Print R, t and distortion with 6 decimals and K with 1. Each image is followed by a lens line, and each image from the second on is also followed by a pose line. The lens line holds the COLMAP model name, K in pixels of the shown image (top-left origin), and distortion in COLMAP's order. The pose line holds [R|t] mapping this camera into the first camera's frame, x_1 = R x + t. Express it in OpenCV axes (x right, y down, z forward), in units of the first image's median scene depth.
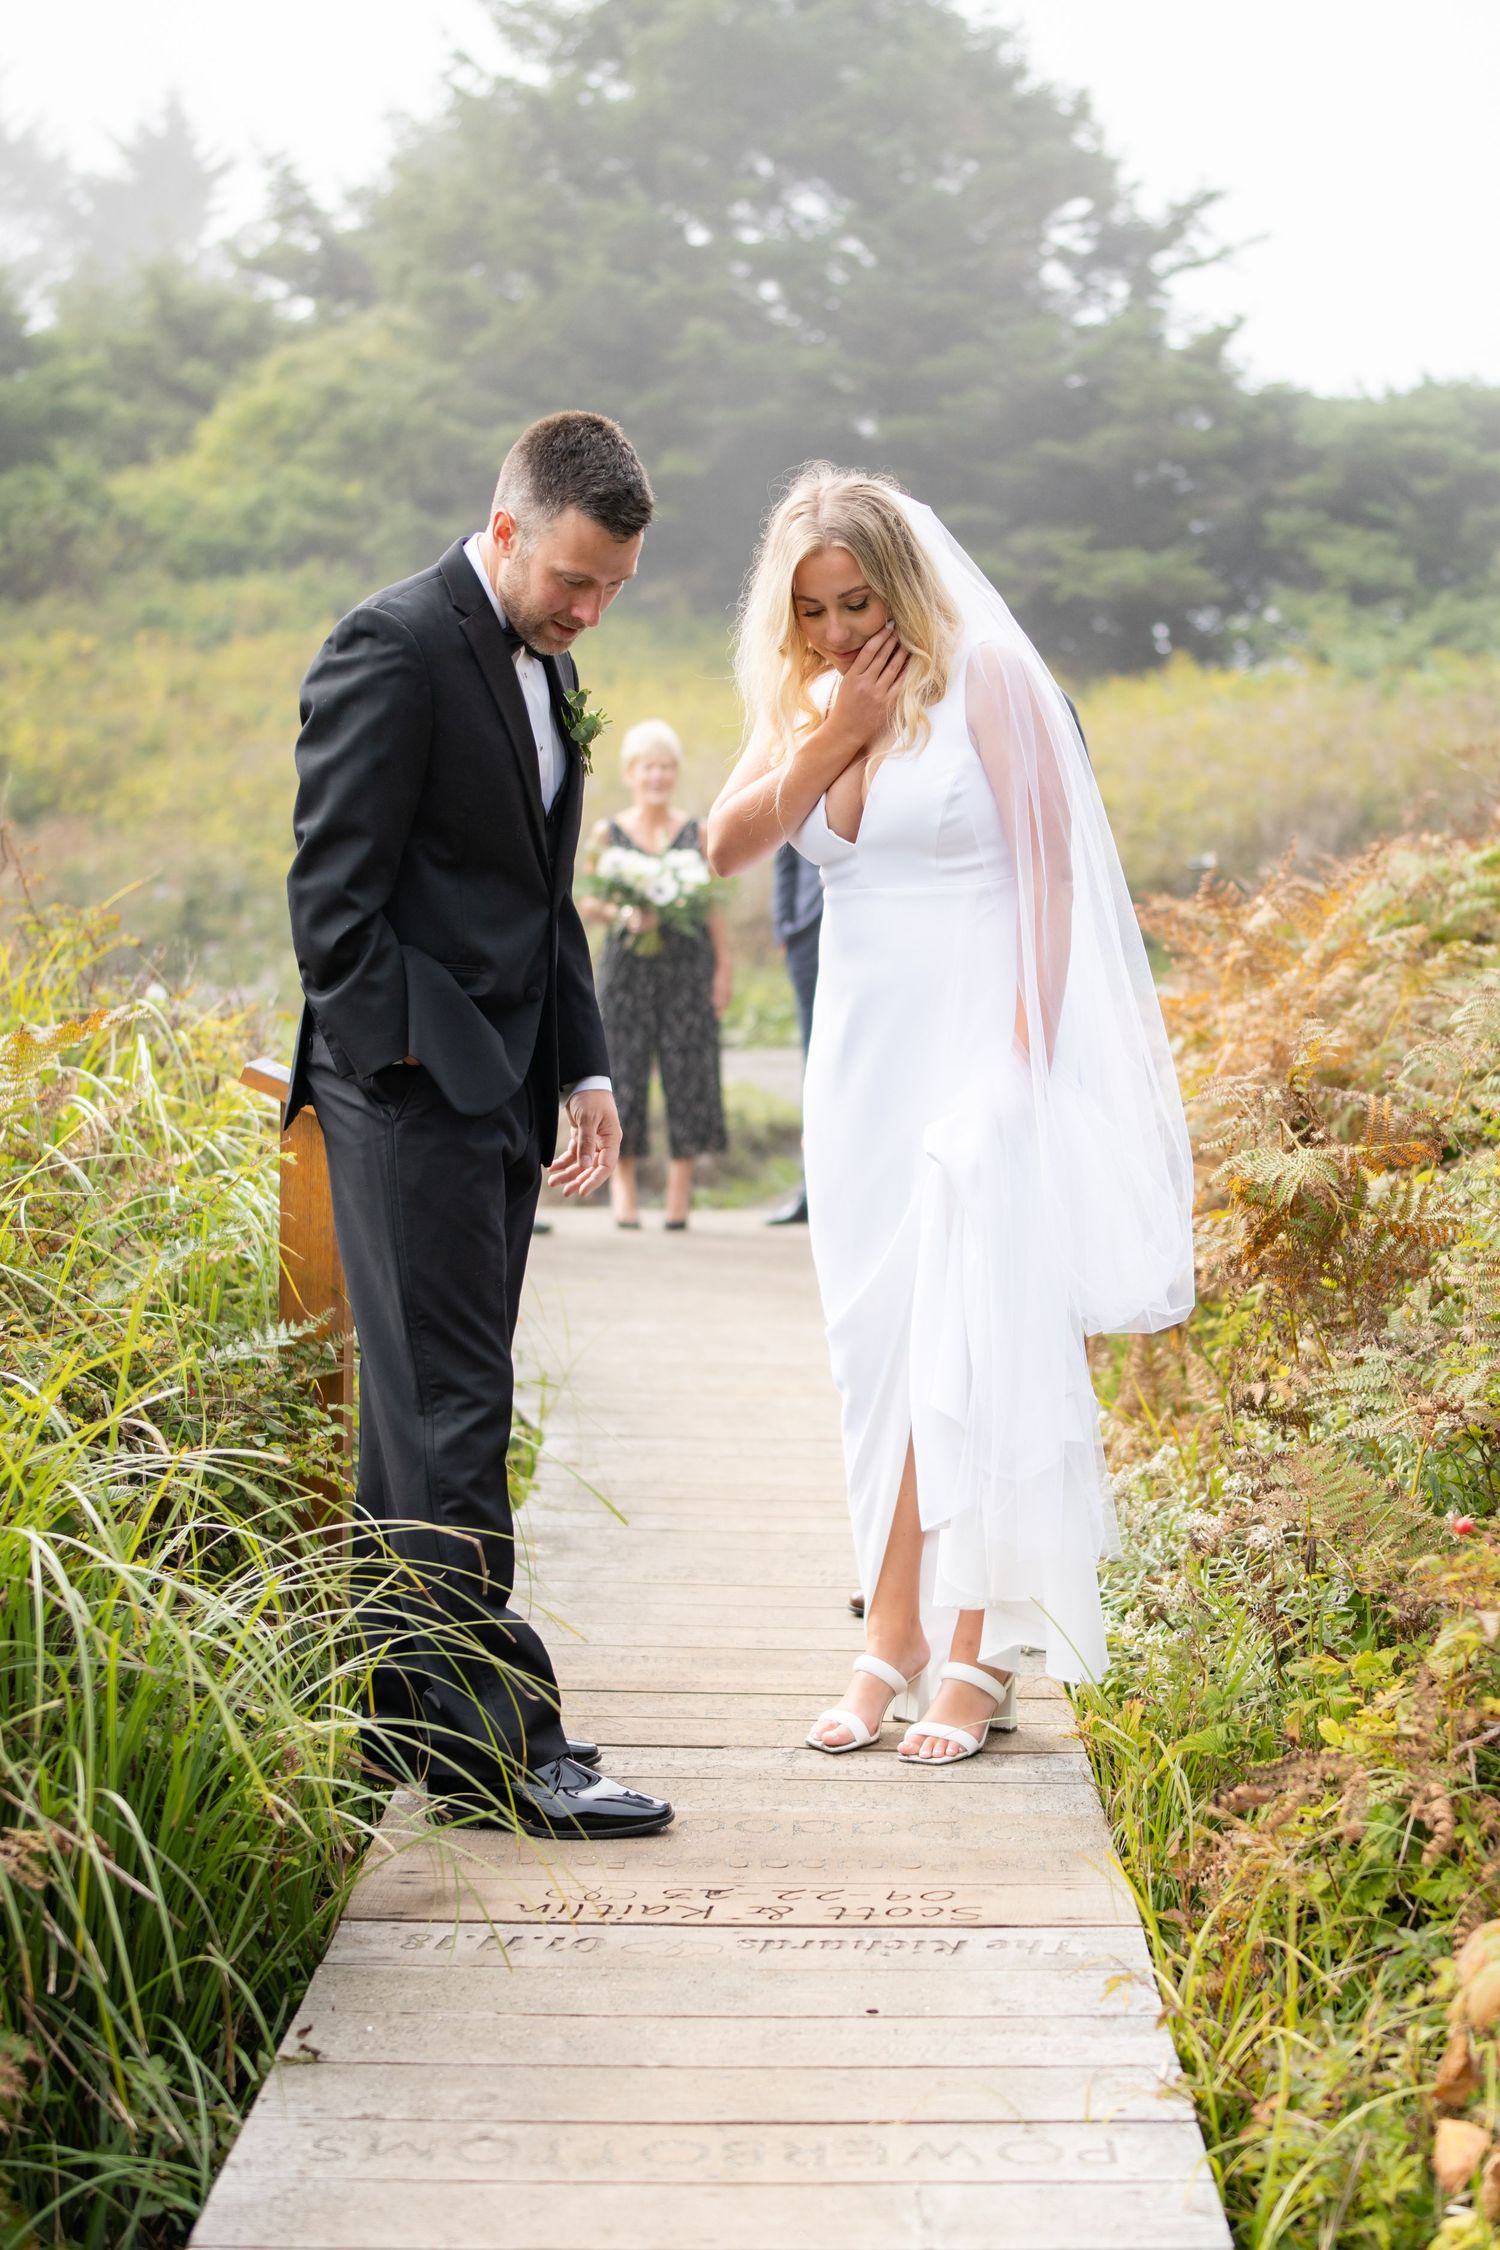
lens RADIAL K [[2251.8, 0, 760.5], [0, 2251.8, 1122.0], [0, 0, 1]] dist [-0.045079, 0.000000]
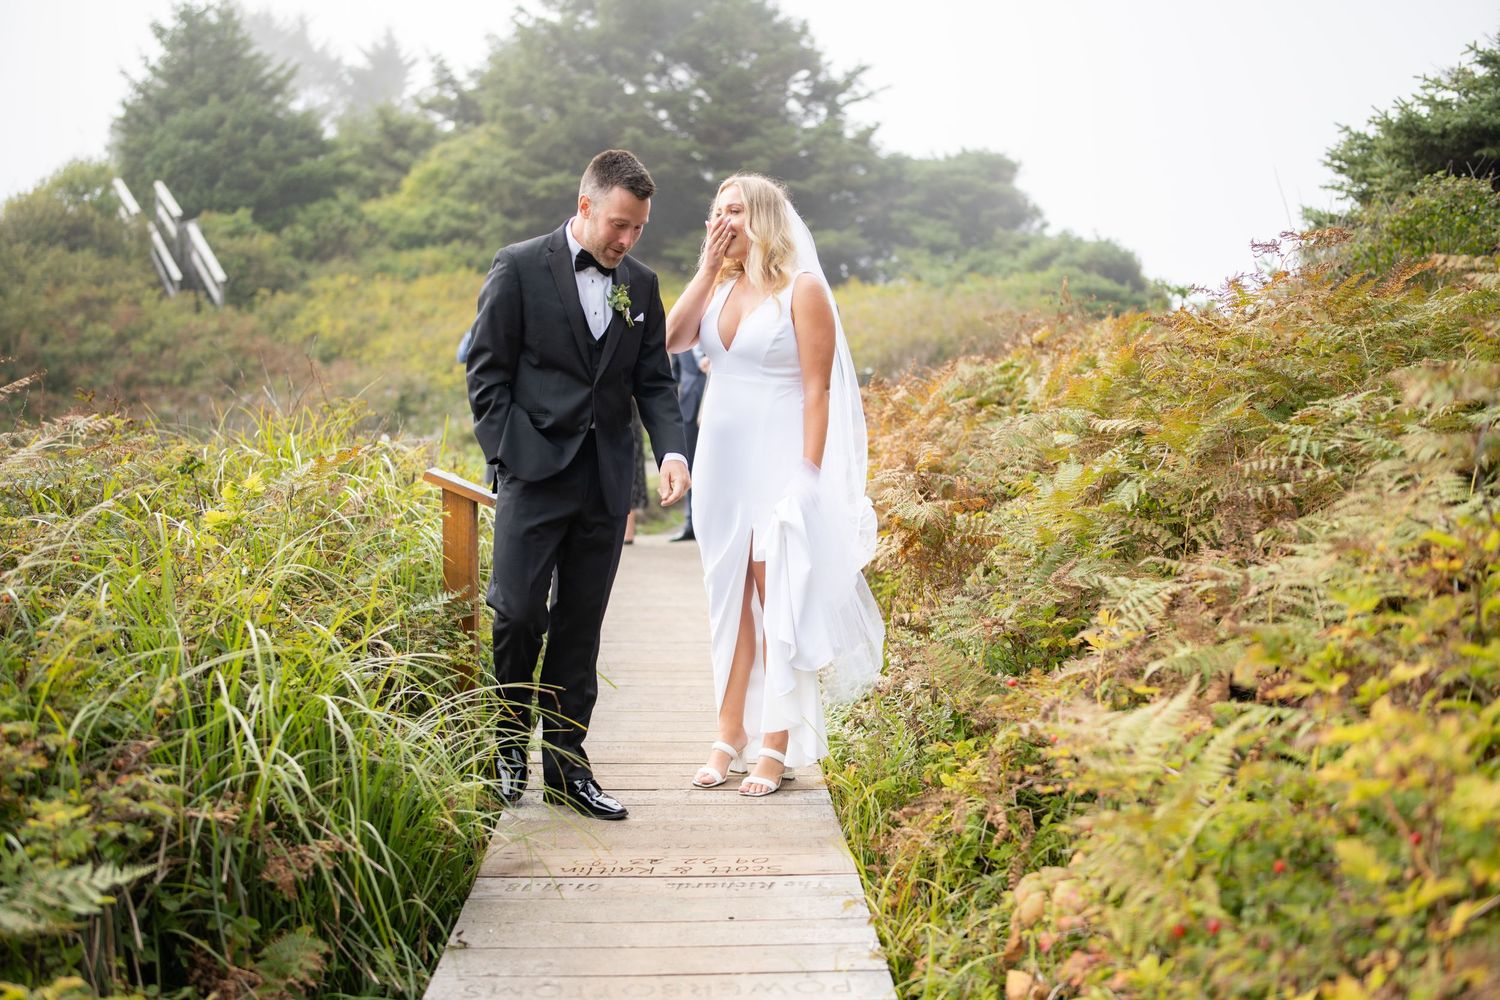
lens RADIAL K [[1501.2, 0, 749.3], [0, 1501.2, 487.2], [0, 0, 1]] dist [-0.045079, 0.000000]
pose [[0.999851, -0.015315, 0.007949, 0.064985], [0.015347, 0.999874, -0.003995, 0.000394], [-0.007887, 0.004117, 0.999960, -0.421940]]
